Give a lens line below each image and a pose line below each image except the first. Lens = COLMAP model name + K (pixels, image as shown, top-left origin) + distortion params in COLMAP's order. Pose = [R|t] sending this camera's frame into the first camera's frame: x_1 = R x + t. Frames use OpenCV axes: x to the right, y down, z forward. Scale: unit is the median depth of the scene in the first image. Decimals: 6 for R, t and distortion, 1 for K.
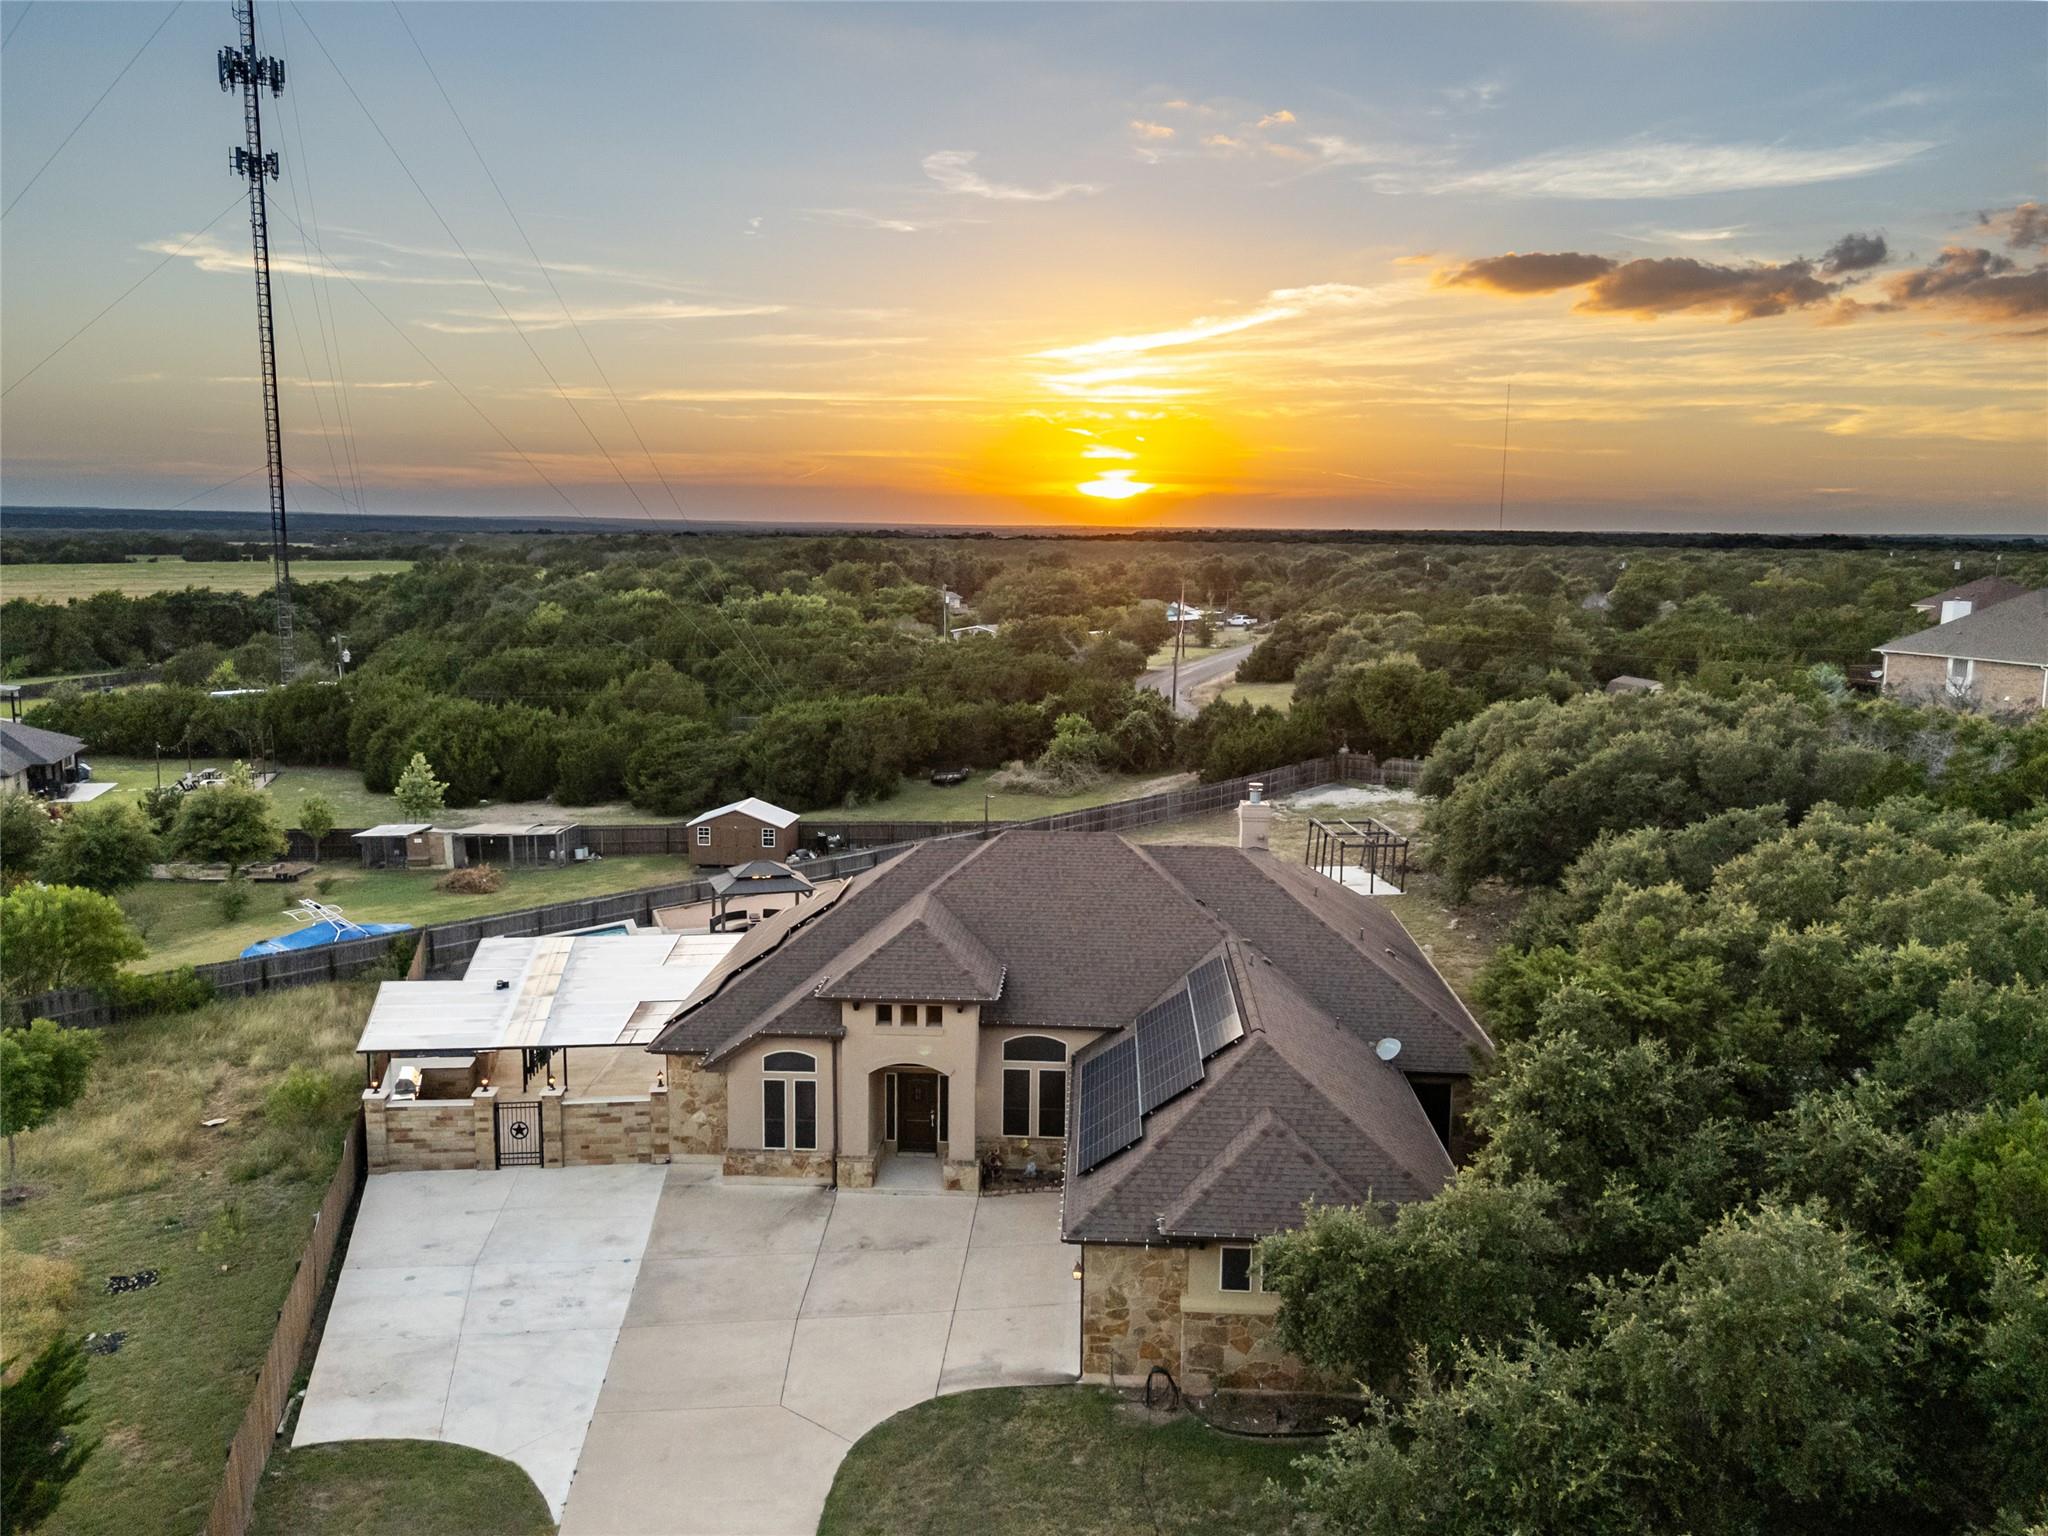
lens RADIAL K [[1485.2, 0, 1024.0], [0, 1485.2, 768.0], [0, 0, 1]] dist [0.069802, -0.103521]
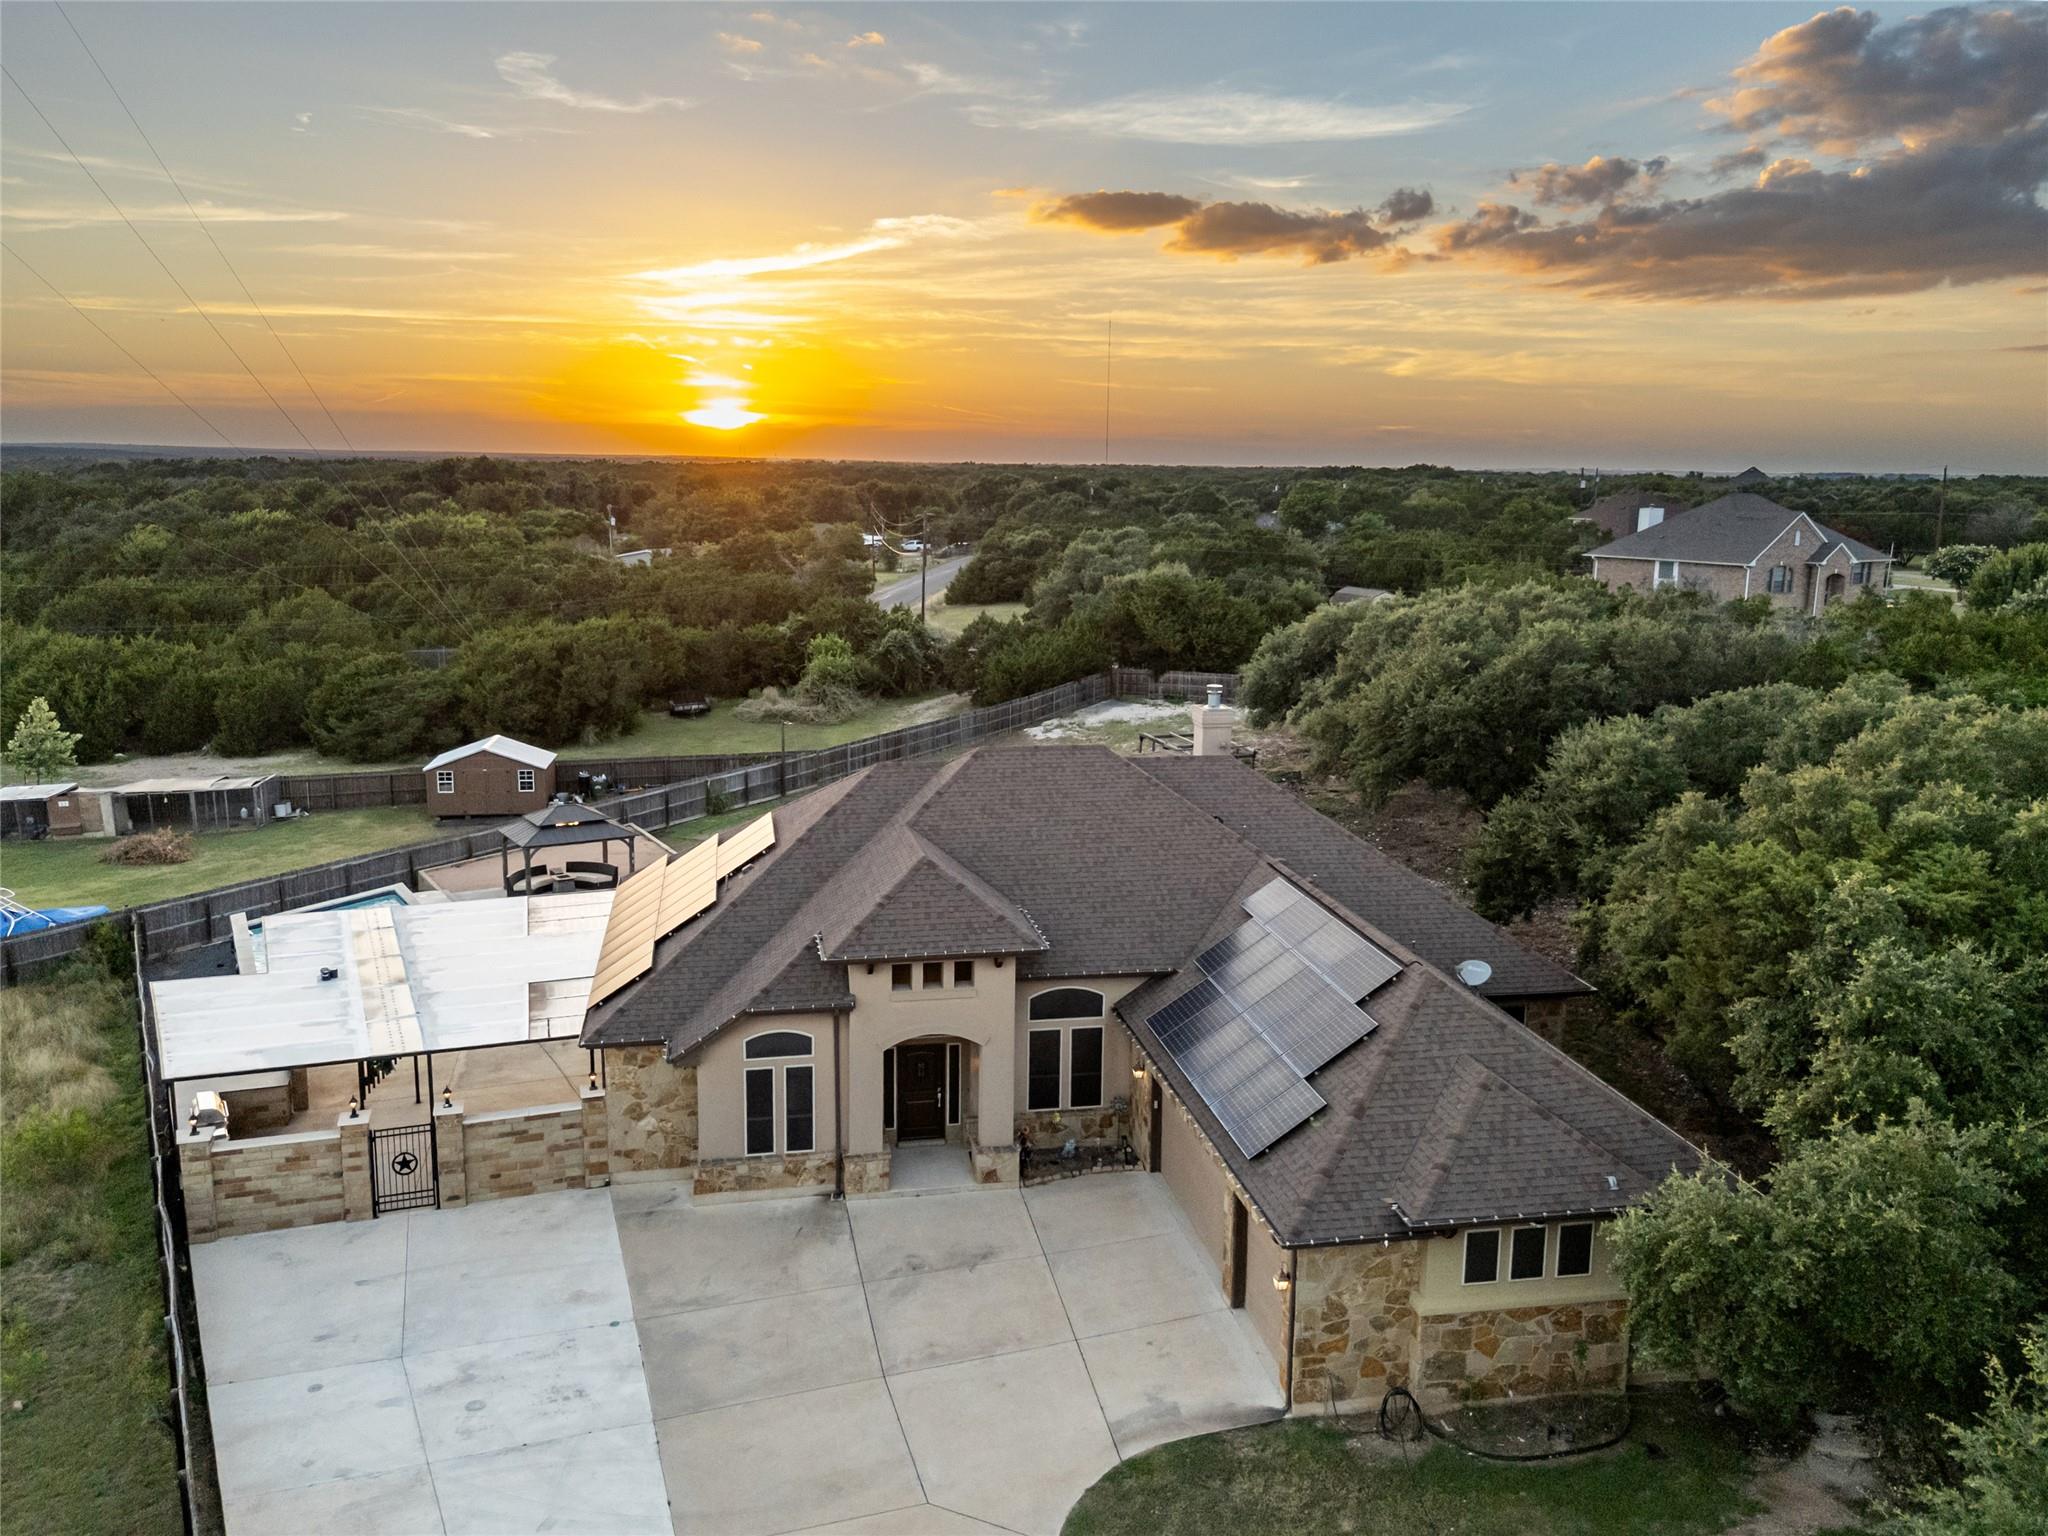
lens RADIAL K [[1512.2, 0, 1024.0], [0, 1512.2, 768.0], [0, 0, 1]] dist [0.067940, -0.076412]
pose [[0.973662, -0.043533, 0.223800, -0.194749], [0.033578, 0.998278, 0.048096, 0.015738], [-0.225508, -0.039315, 0.973448, 0.184969]]
